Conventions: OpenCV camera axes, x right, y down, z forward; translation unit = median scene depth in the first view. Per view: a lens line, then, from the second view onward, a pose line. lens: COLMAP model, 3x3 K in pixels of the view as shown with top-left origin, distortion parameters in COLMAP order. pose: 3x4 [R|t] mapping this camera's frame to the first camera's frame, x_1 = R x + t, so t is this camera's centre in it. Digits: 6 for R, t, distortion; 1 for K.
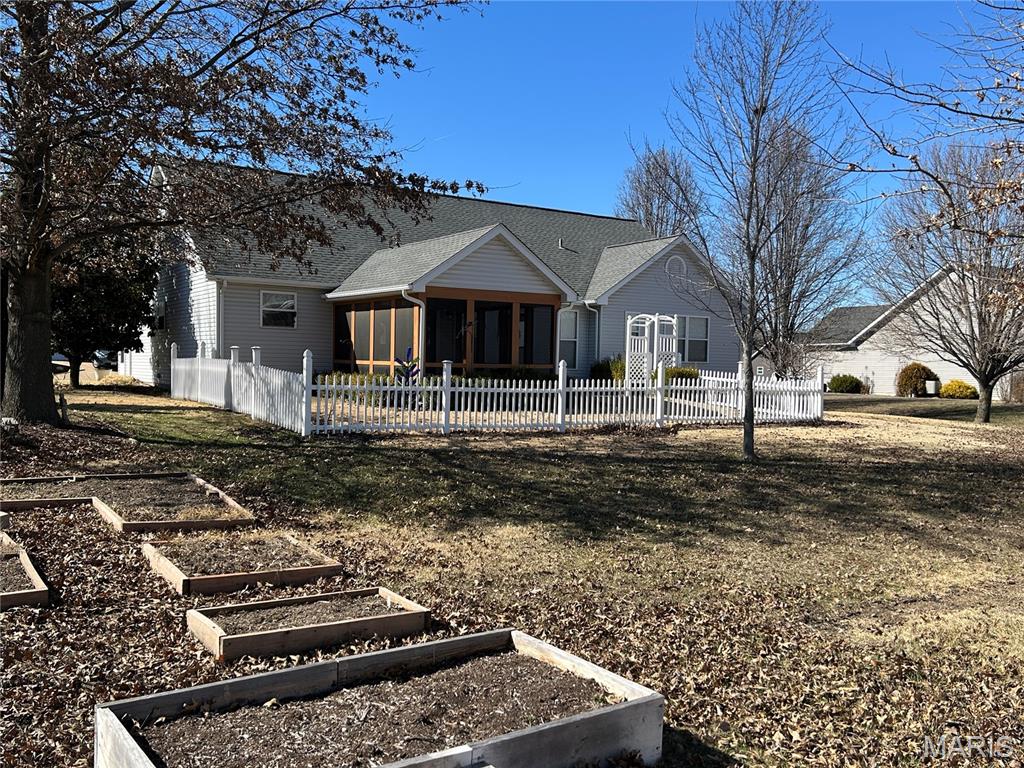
lens RADIAL K [[911.0, 0, 513.3], [0, 911.0, 399.5], [0, 0, 1]] dist [0.097729, -0.149038]
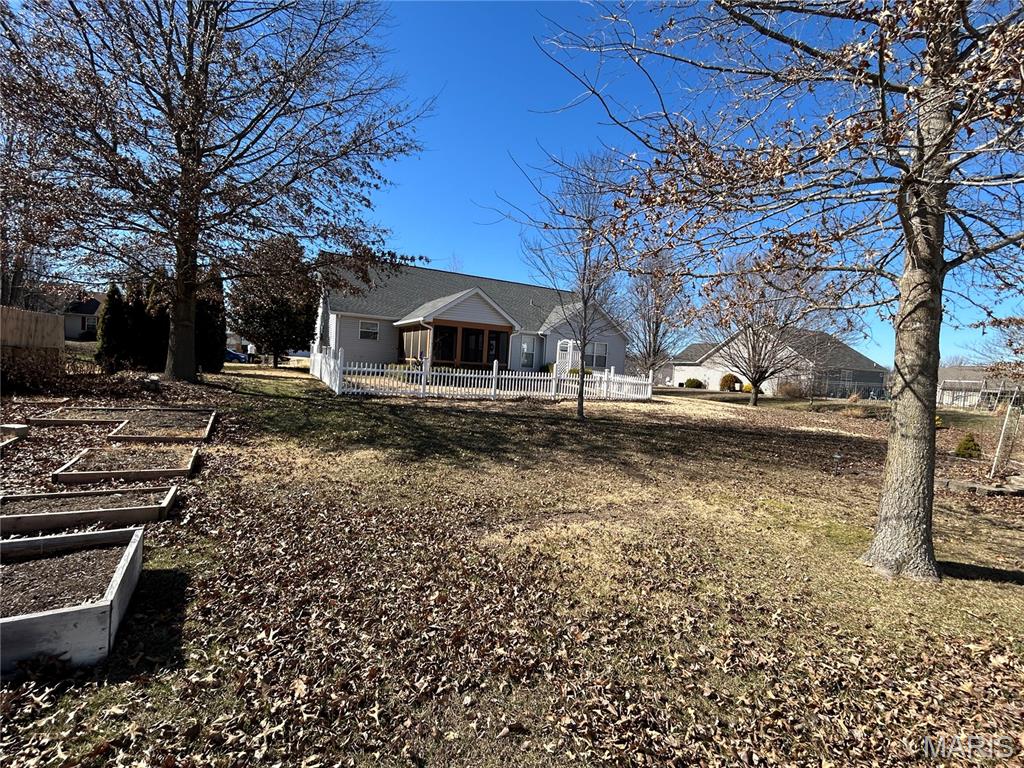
lens RADIAL K [[451.7, 0, 511.6], [0, 451.7, 384.8], [0, 0, 1]] dist [0.000489, -0.000404]
pose [[0.996391, 0.039760, -0.074993, 0.195136], [-0.039943, 0.999202, -0.000929, 0.007316], [0.074896, 0.003921, 0.997184, 0.130553]]
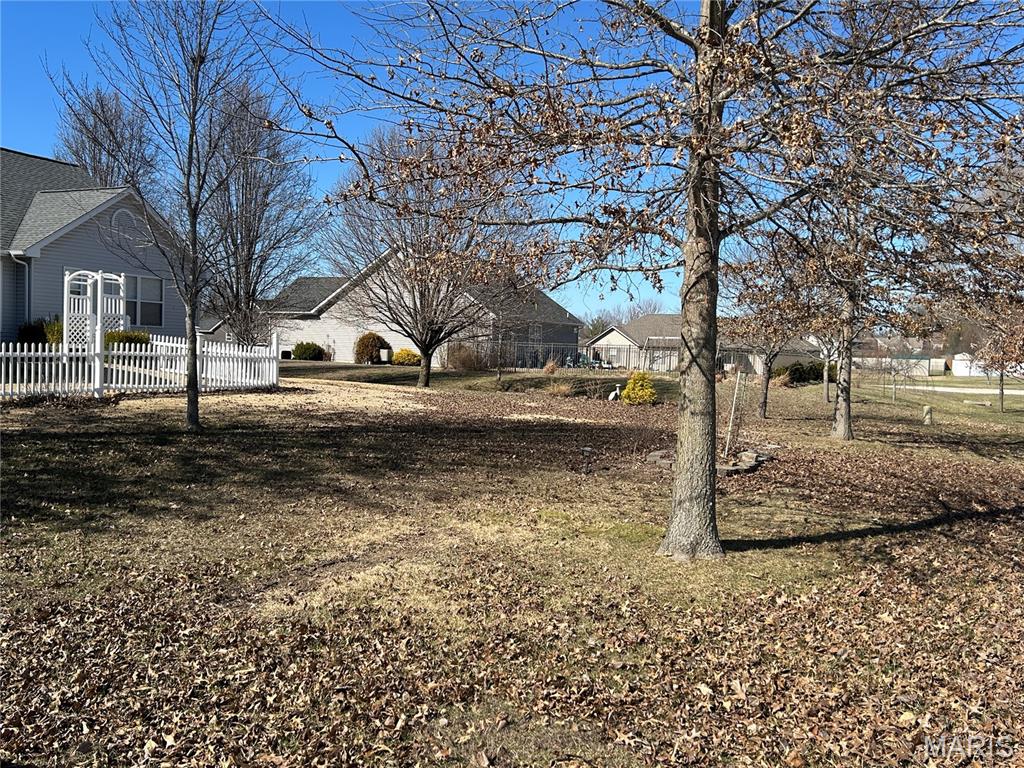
lens RADIAL K [[911.9, 0, 512.0], [0, 911.9, 384.0], [0, 0, 1]] dist [0.094699, -0.135461]
pose [[0.848867, -0.011913, 0.528473, 0.036046], [0.002075, 0.999813, 0.019206, 0.001194], [-0.528603, -0.015207, 0.848733, 0.022174]]
